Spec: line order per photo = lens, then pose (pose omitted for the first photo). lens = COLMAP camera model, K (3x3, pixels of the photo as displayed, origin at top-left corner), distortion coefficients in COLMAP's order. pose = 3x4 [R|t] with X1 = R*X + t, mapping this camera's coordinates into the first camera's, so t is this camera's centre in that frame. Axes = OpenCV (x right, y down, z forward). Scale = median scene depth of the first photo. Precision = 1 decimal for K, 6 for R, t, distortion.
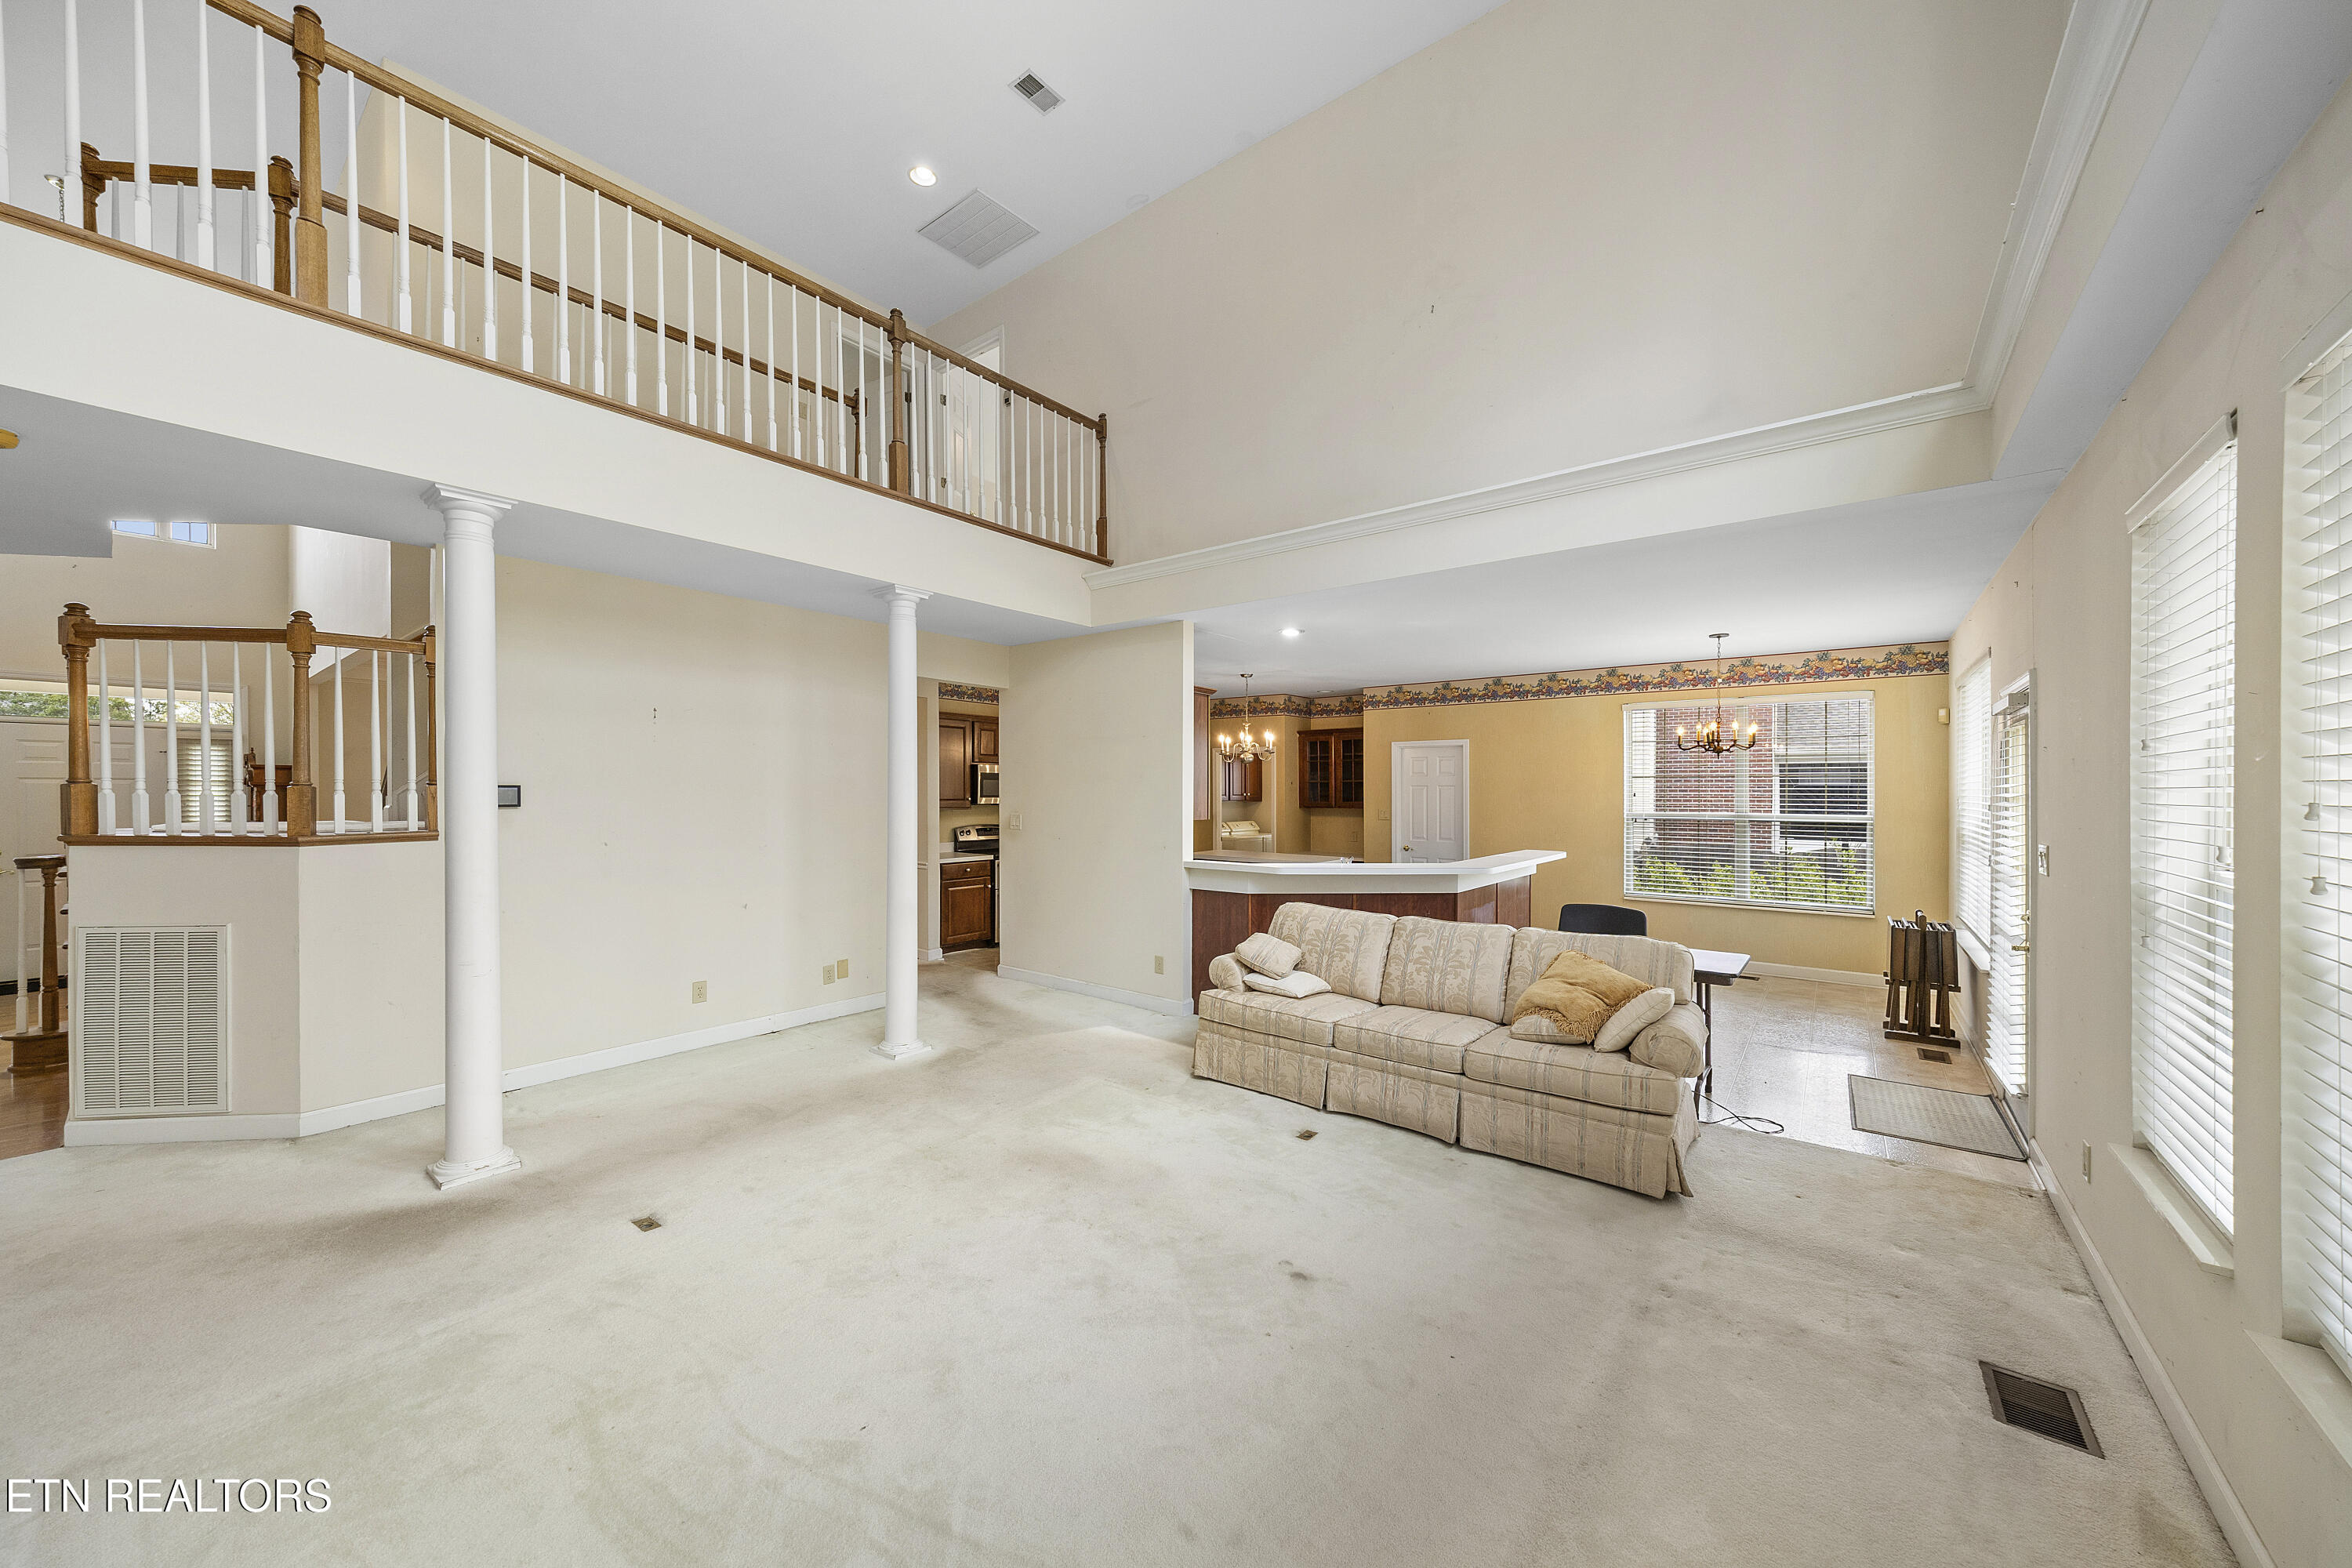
lens RADIAL K [[833.6, 0, 1156.4], [0, 833.6, 793.1], [0, 0, 1]] dist [-0.003123, -0.000245]
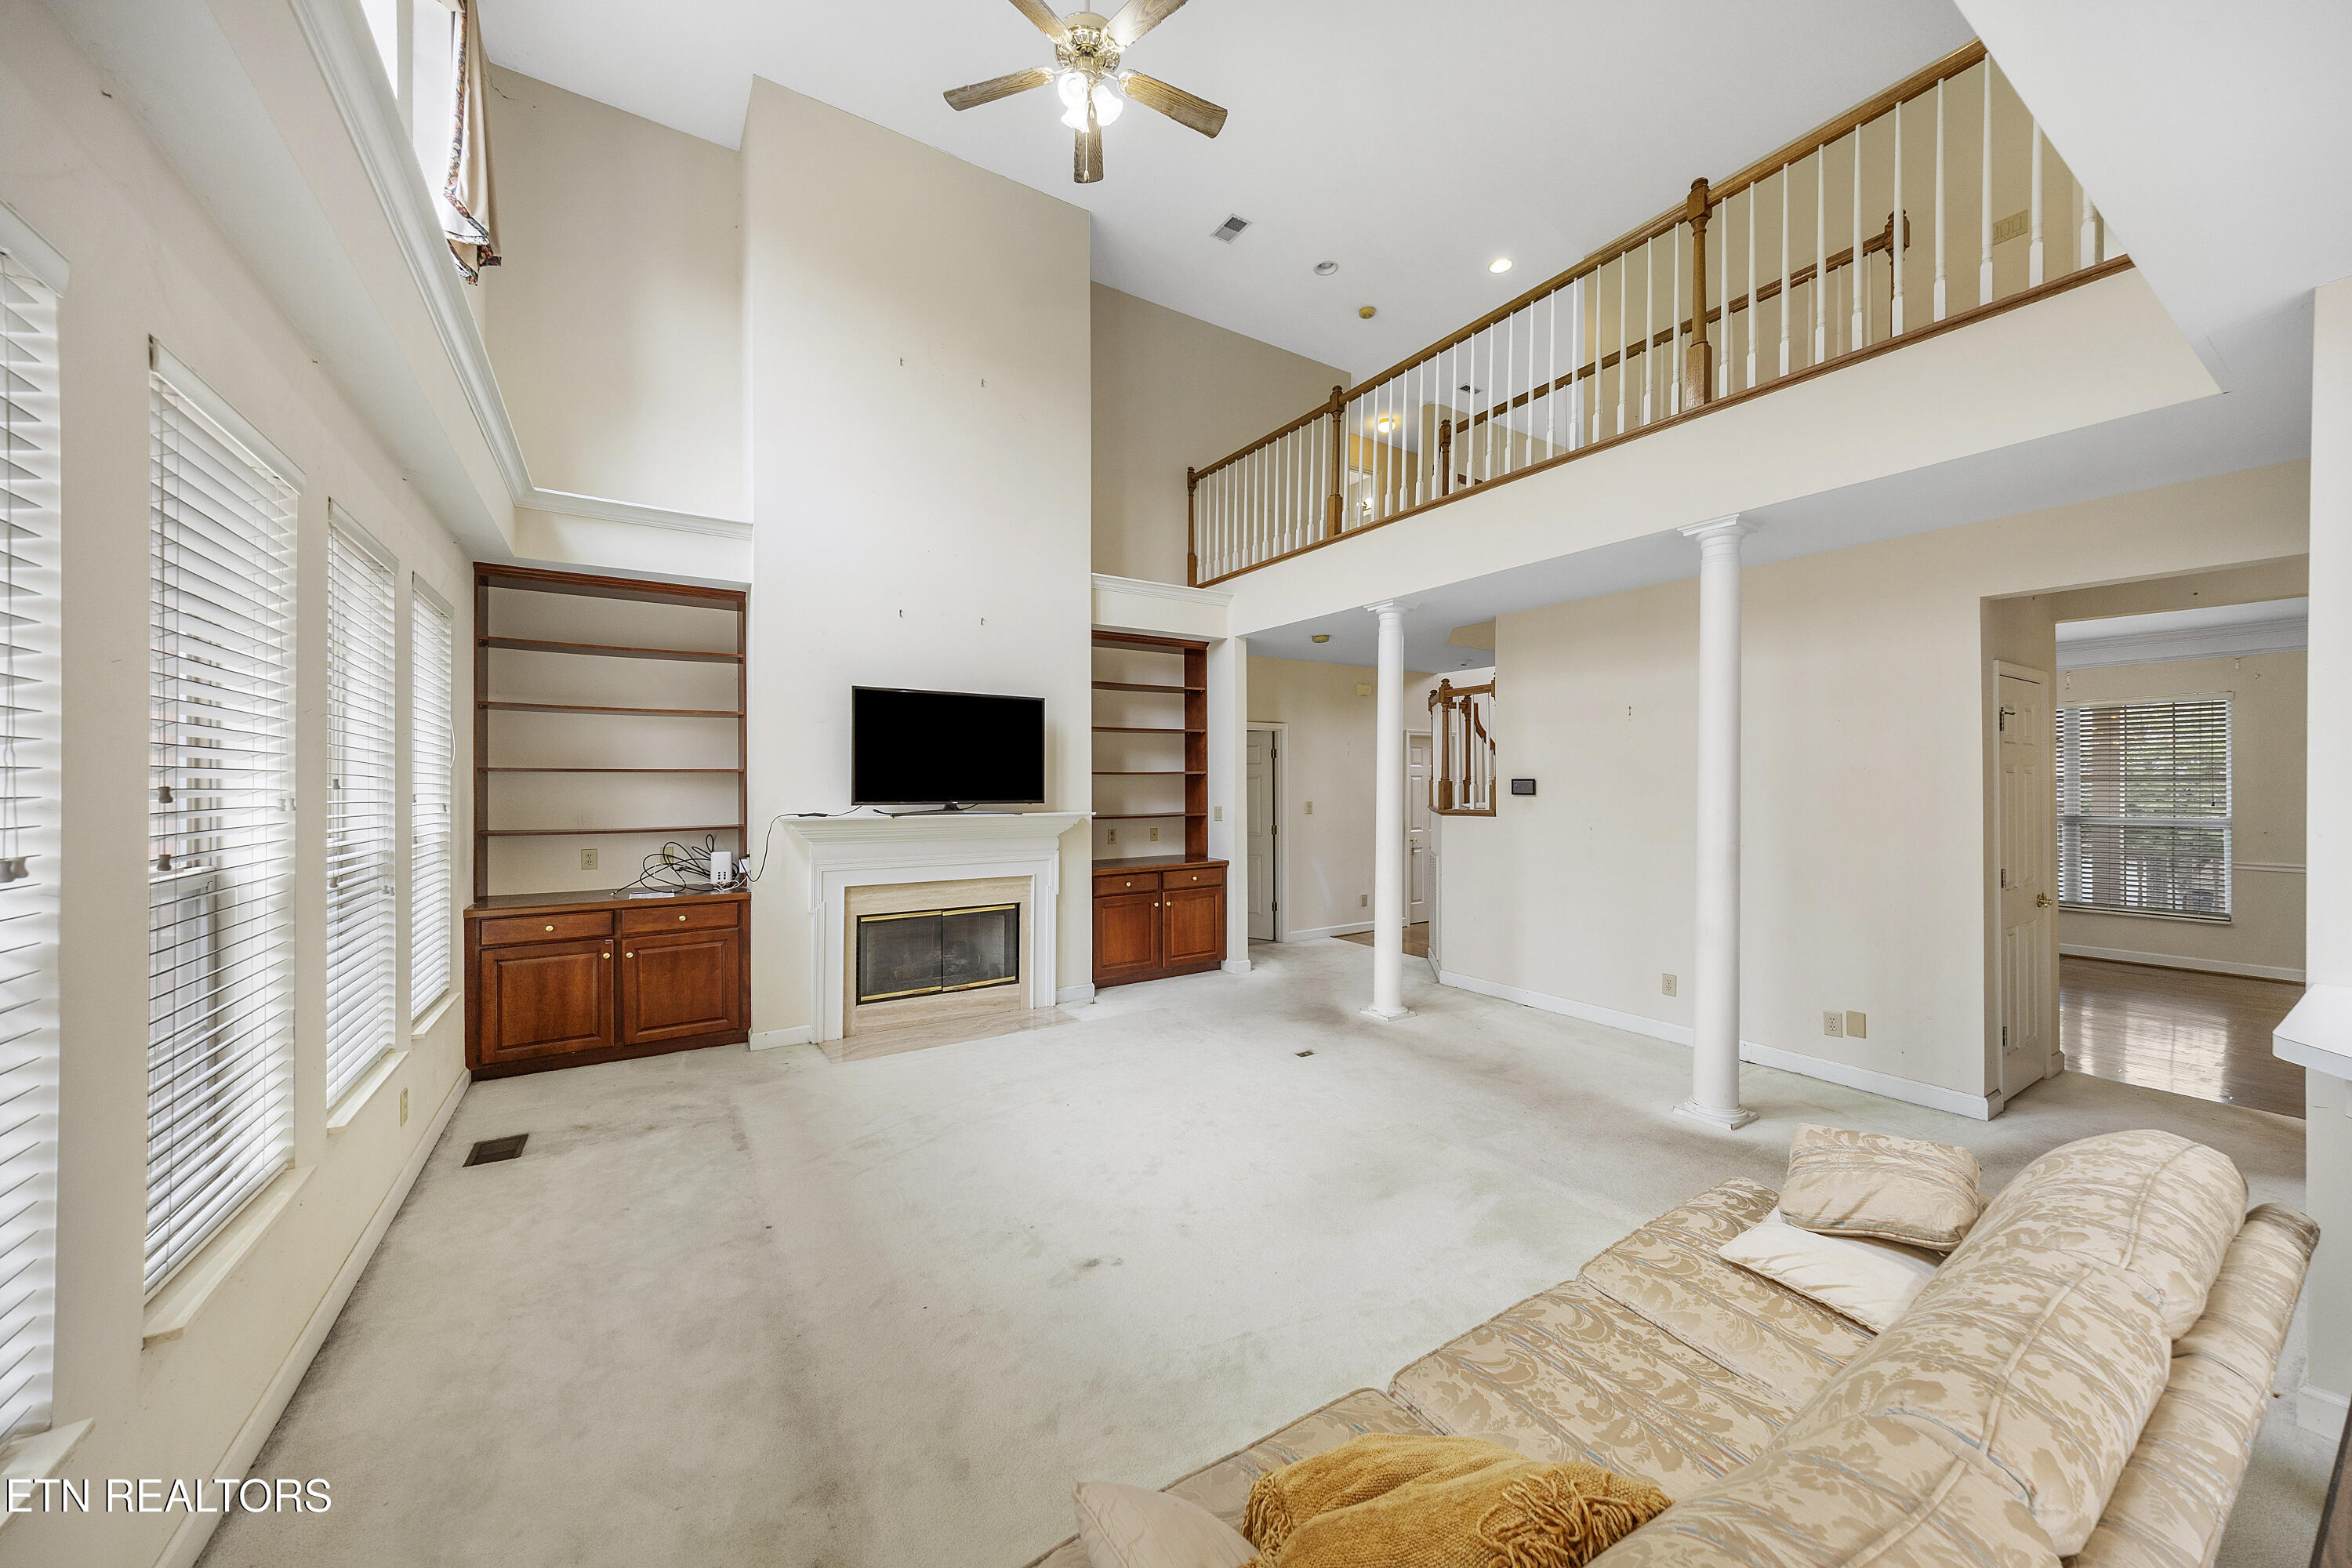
lens RADIAL K [[833.6, 0, 1168.2], [0, 833.6, 779.9], [0, 0, 1]] dist [-0.003123, -0.000245]
pose [[-0.315944, 0.006075, -0.948758, 0.532295], [-0.000335, 0.999979, 0.006515, -0.010987], [0.948778, 0.002377, -0.315935, 0.675800]]
